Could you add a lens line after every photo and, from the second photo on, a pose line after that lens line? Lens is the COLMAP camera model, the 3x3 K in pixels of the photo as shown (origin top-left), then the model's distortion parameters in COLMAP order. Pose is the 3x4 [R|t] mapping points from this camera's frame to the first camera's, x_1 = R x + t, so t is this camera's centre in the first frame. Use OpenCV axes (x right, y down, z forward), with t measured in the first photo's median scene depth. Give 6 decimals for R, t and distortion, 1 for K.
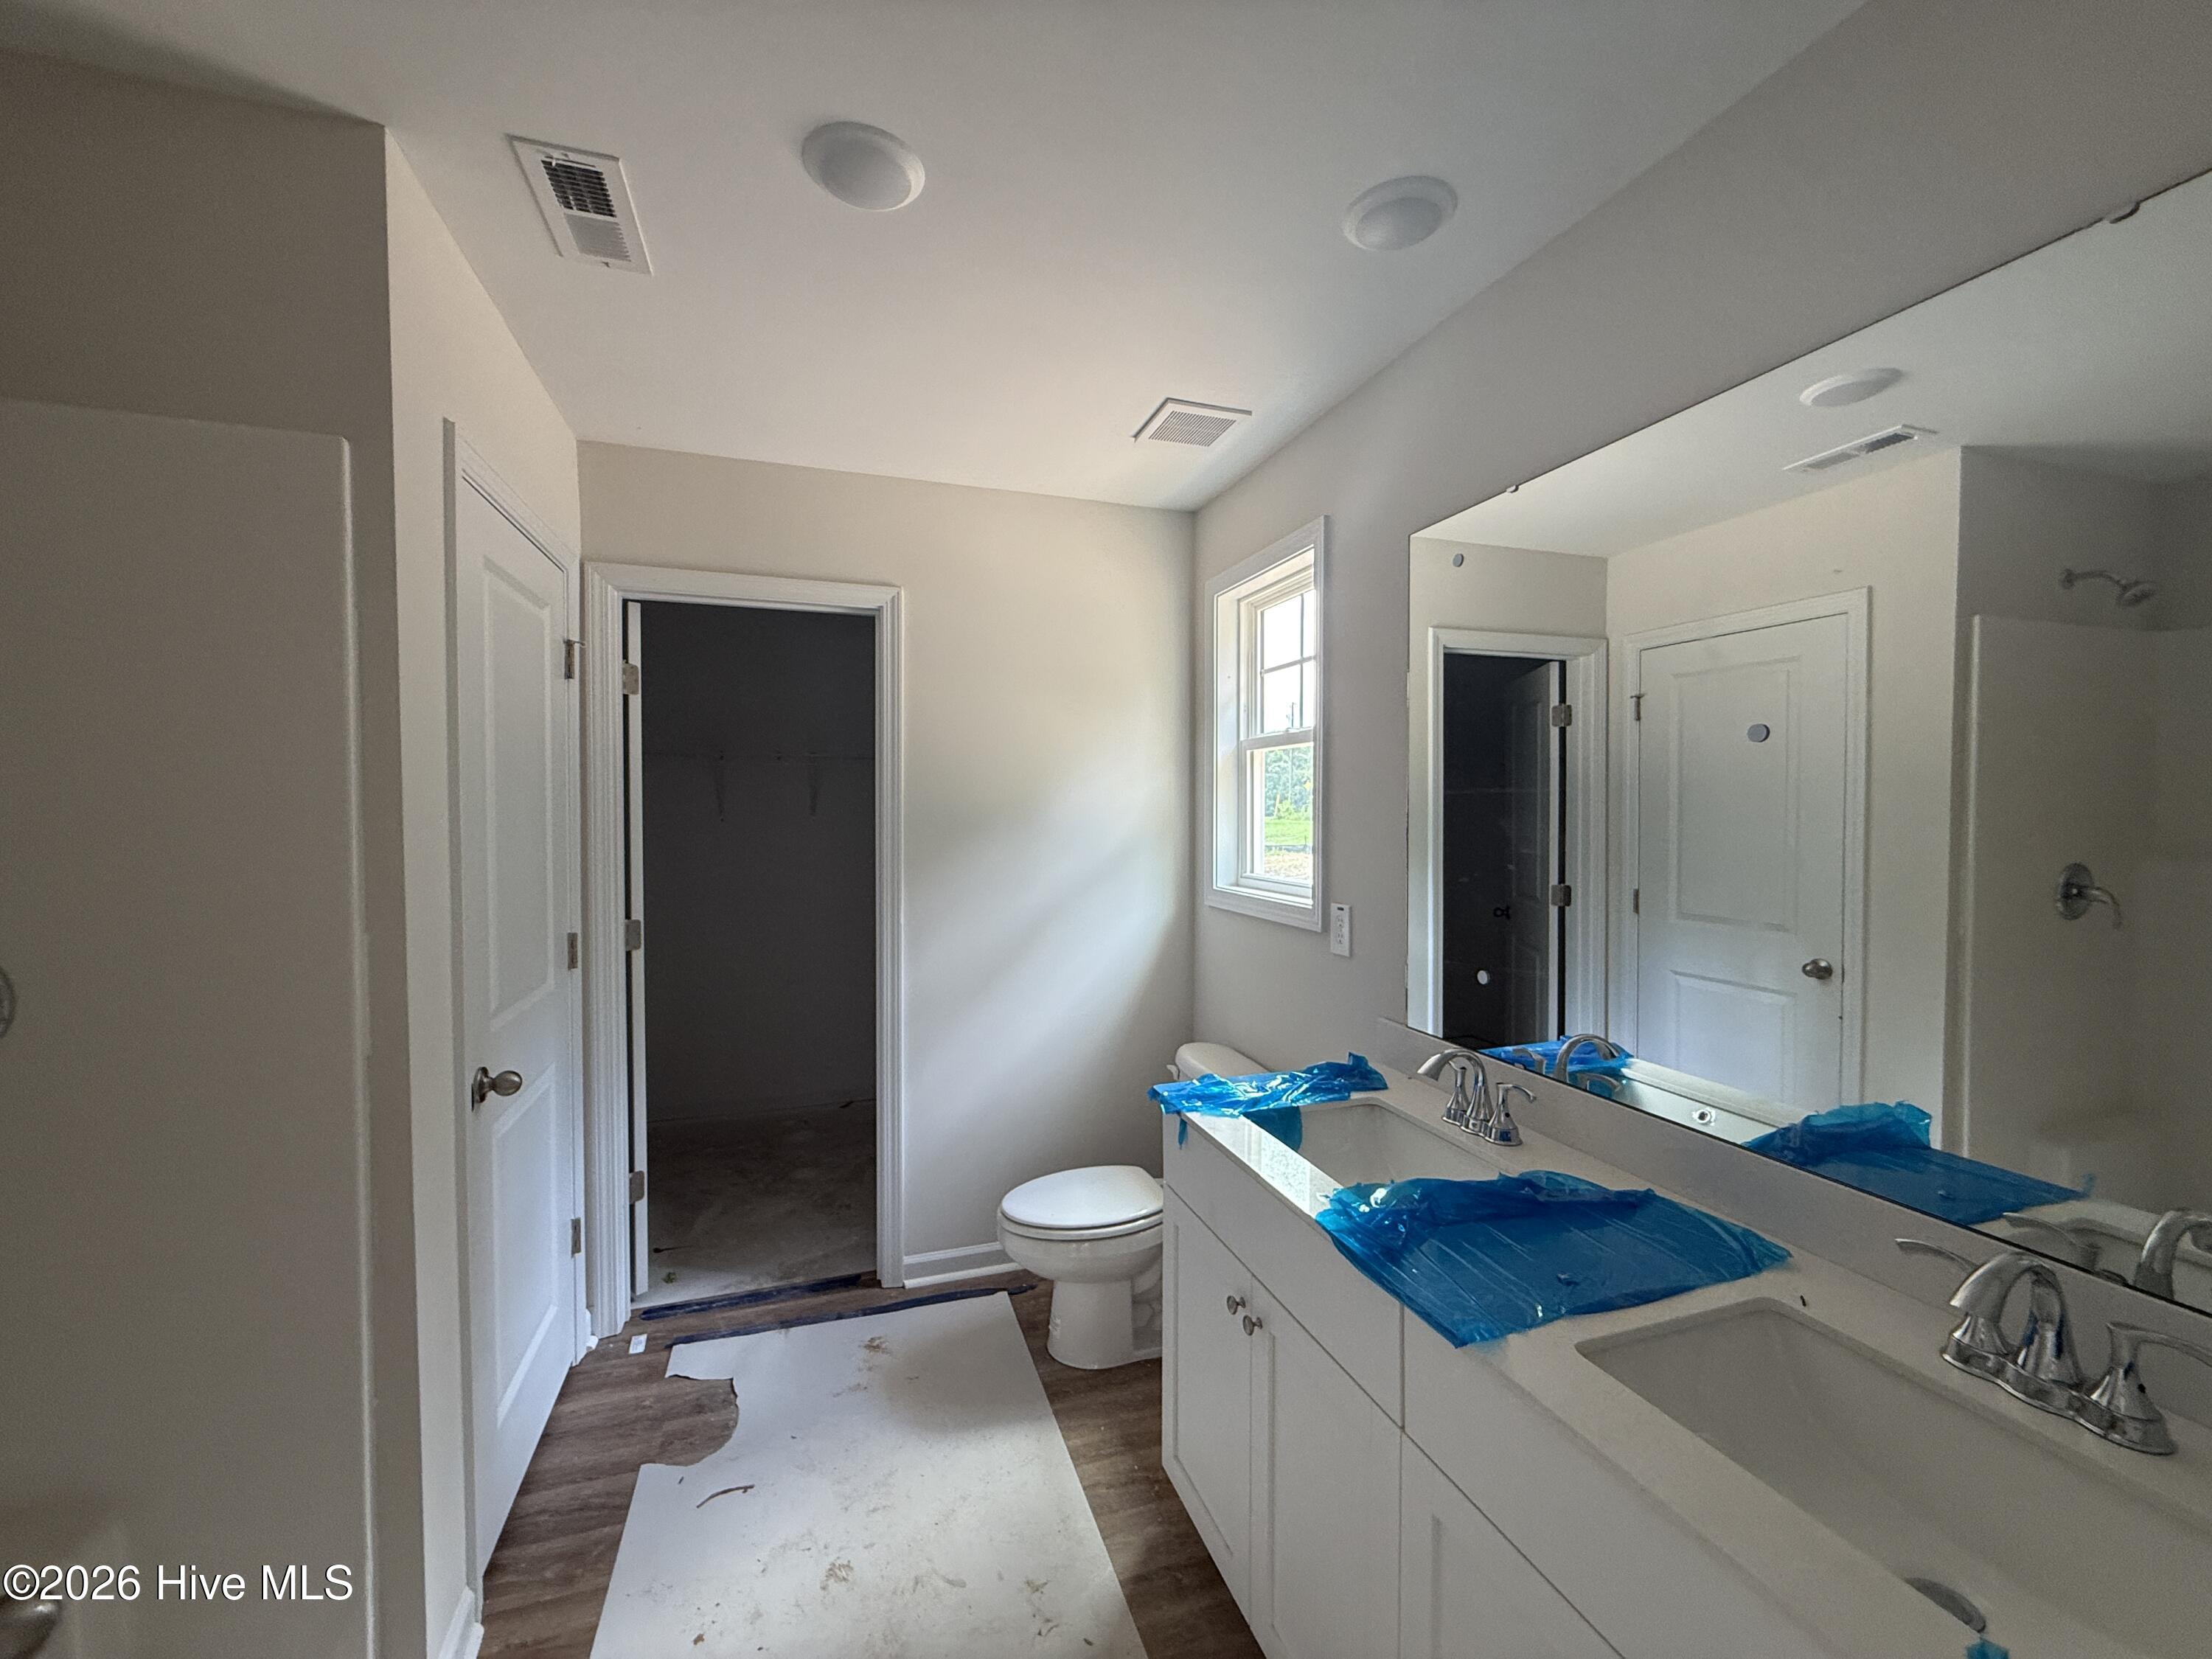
lens RADIAL K [[881.9, 0, 1100.2], [0, 881.9, 831.0], [0, 0, 1]] dist [0.004198, -0.000750]
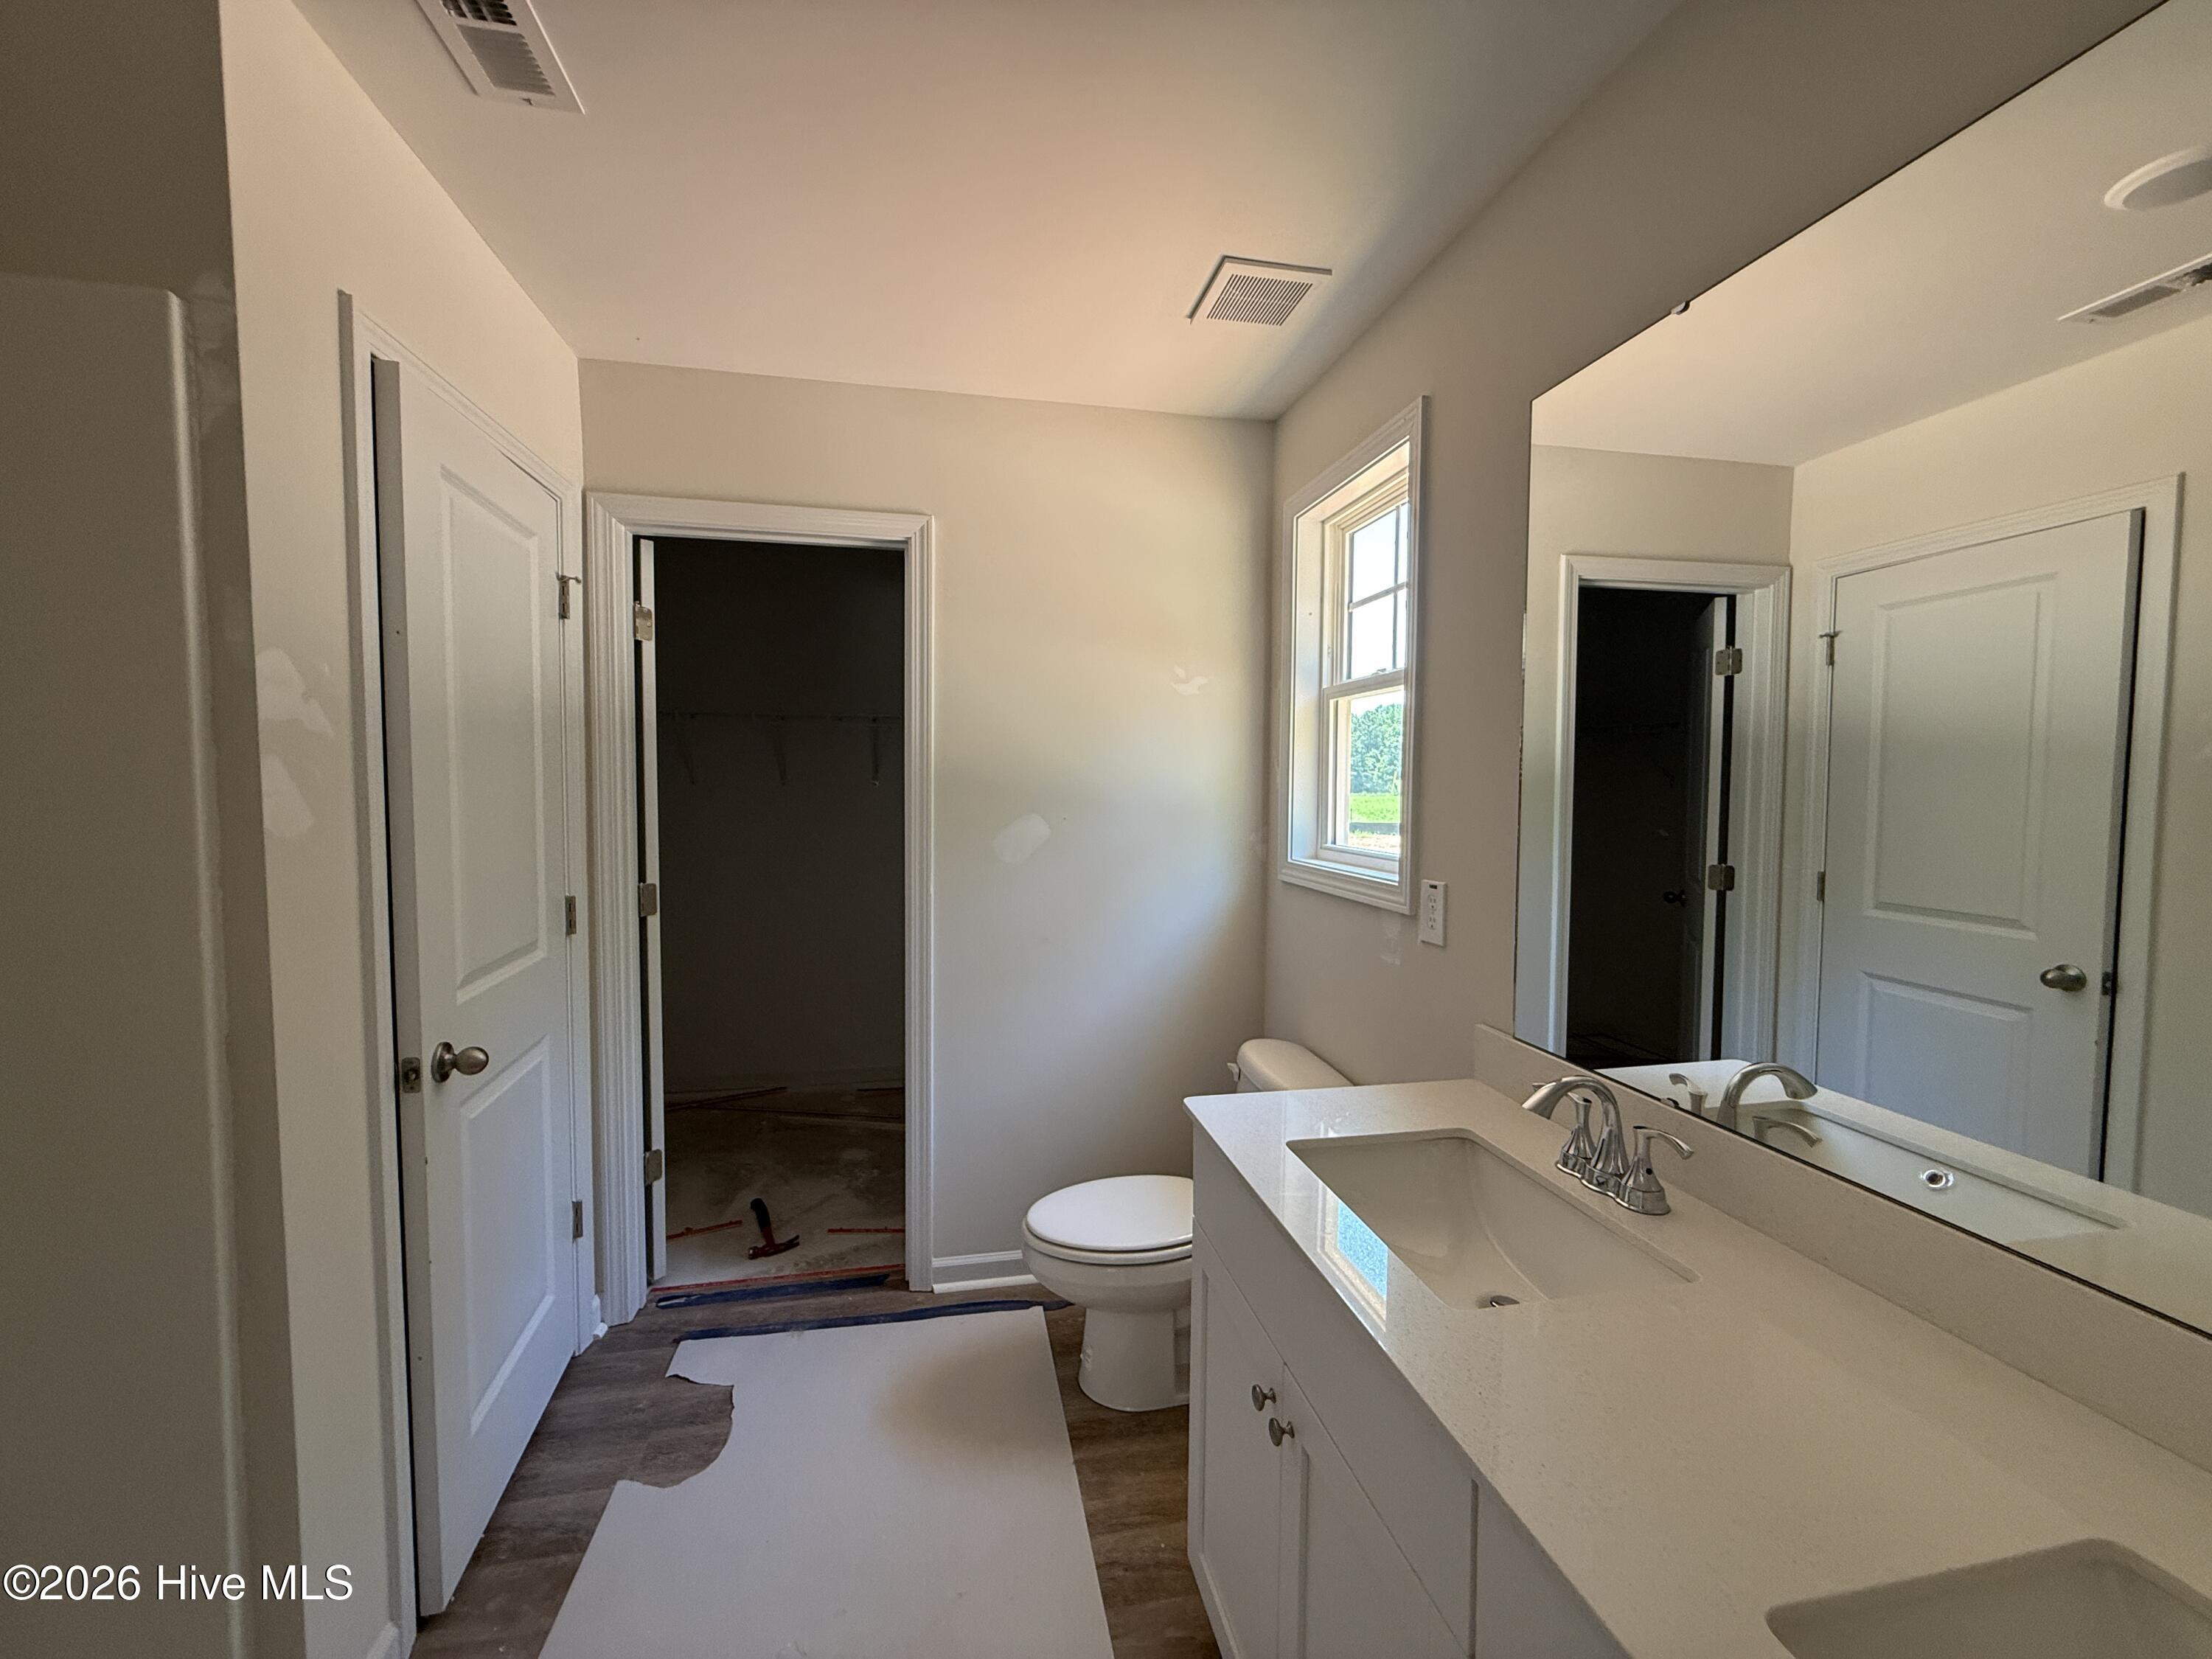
lens RADIAL K [[881.9, 0, 1099.2], [0, 881.9, 831.6], [0, 0, 1]] dist [0.004198, -0.000750]
pose [[0.992074, 0.012942, -0.124987, 0.062095], [-0.009422, 0.999543, 0.028717, 0.015398], [0.125302, -0.027311, 0.991743, 0.143596]]
